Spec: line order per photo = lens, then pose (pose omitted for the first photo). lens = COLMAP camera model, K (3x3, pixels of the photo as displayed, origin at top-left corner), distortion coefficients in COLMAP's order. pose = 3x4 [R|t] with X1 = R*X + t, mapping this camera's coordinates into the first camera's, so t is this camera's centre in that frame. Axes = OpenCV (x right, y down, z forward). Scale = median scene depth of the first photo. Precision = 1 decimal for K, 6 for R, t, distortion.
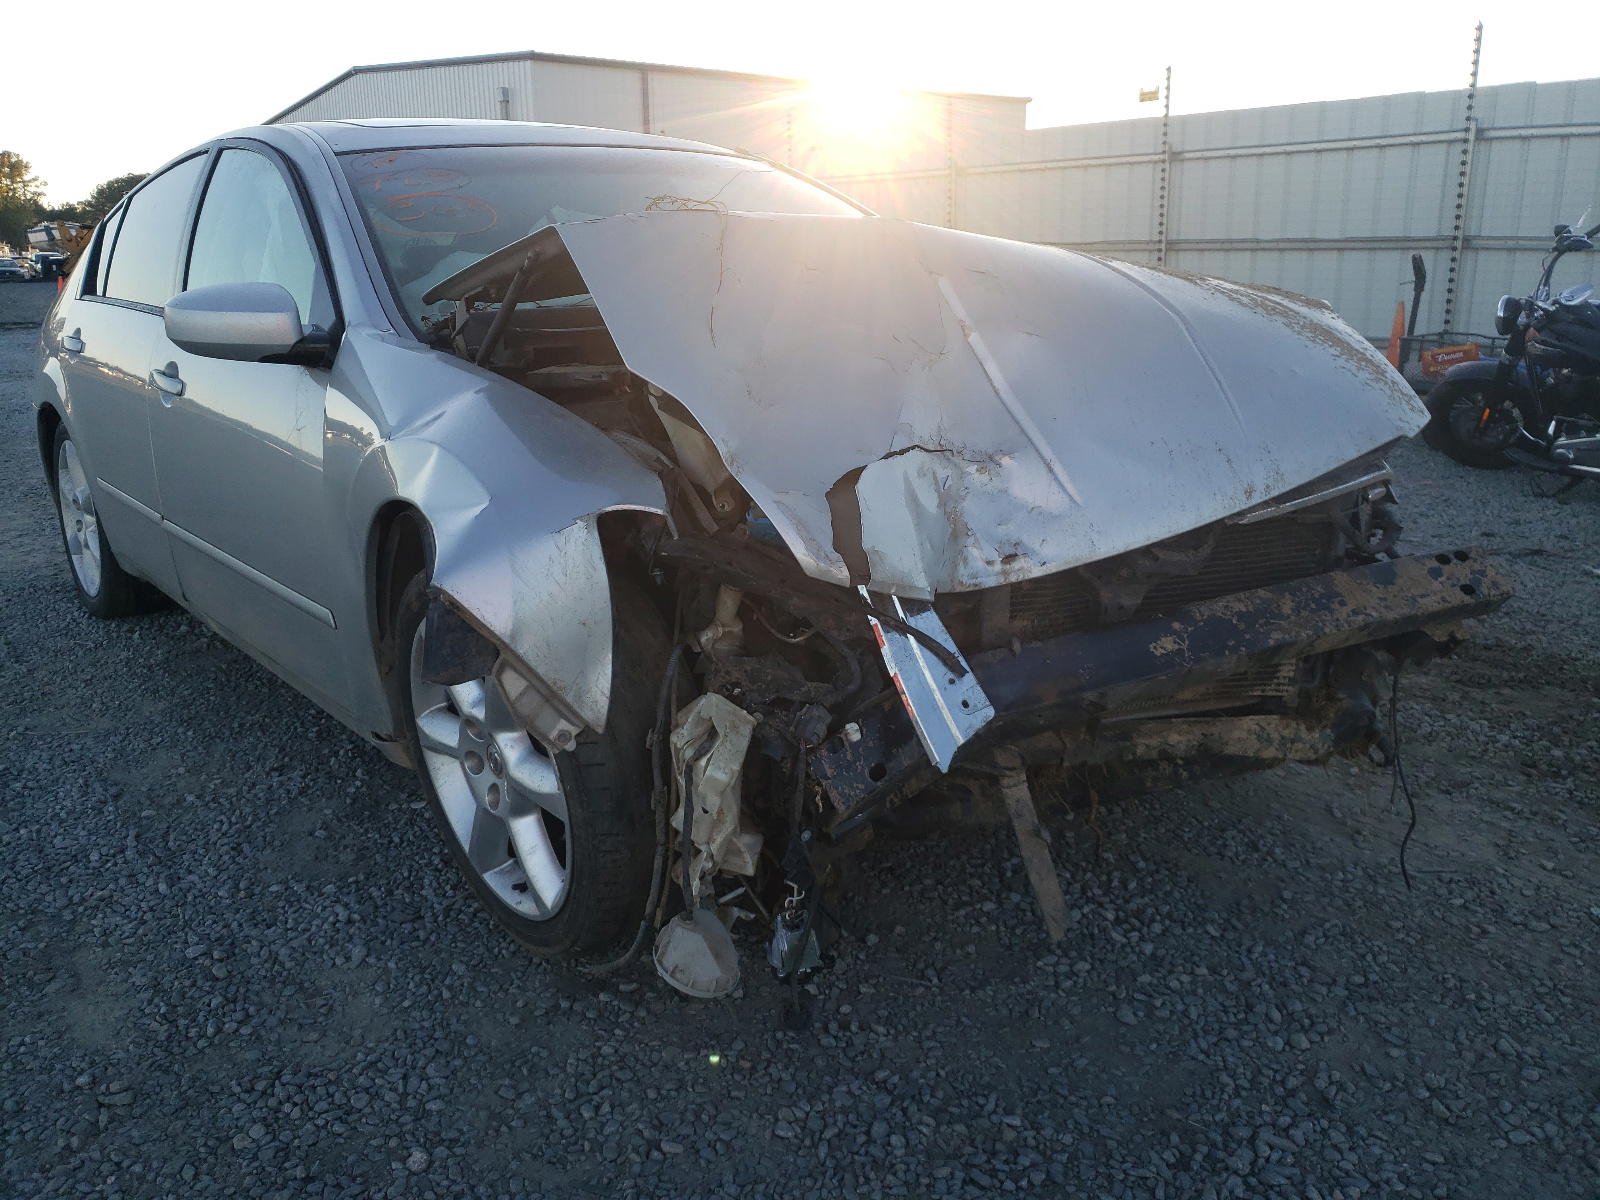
lens RADIAL K [[1237.1, 0, 794.5], [0, 1237.1, 599.4], [0, 0, 1]] dist [0.031255, -0.025579]
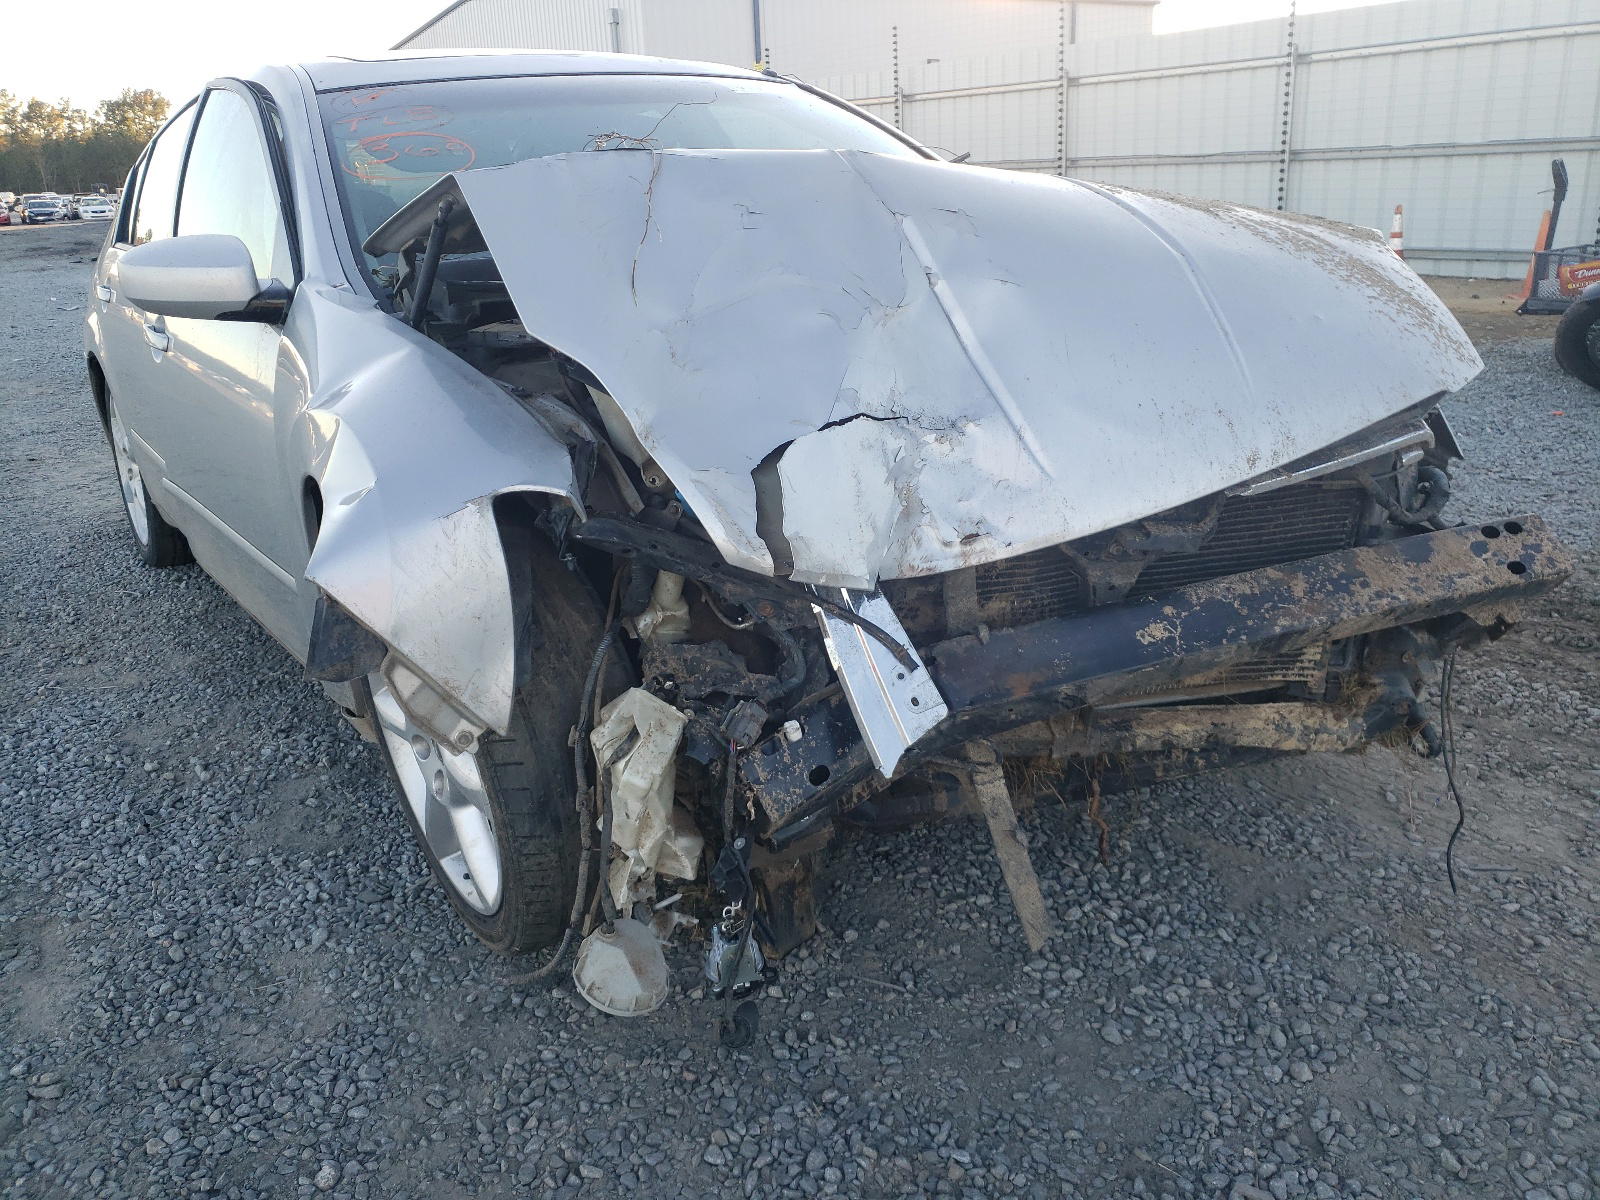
lens RADIAL K [[1237.1, 0, 806.9], [0, 1237.1, 594.9], [0, 0, 1]] dist [0.031255, -0.025579]
pose [[0.996436, 0.003826, -0.084261, 0.122014], [0.000860, 0.998458, 0.055507, -0.039055], [0.084344, -0.055381, 0.994896, 0.091231]]
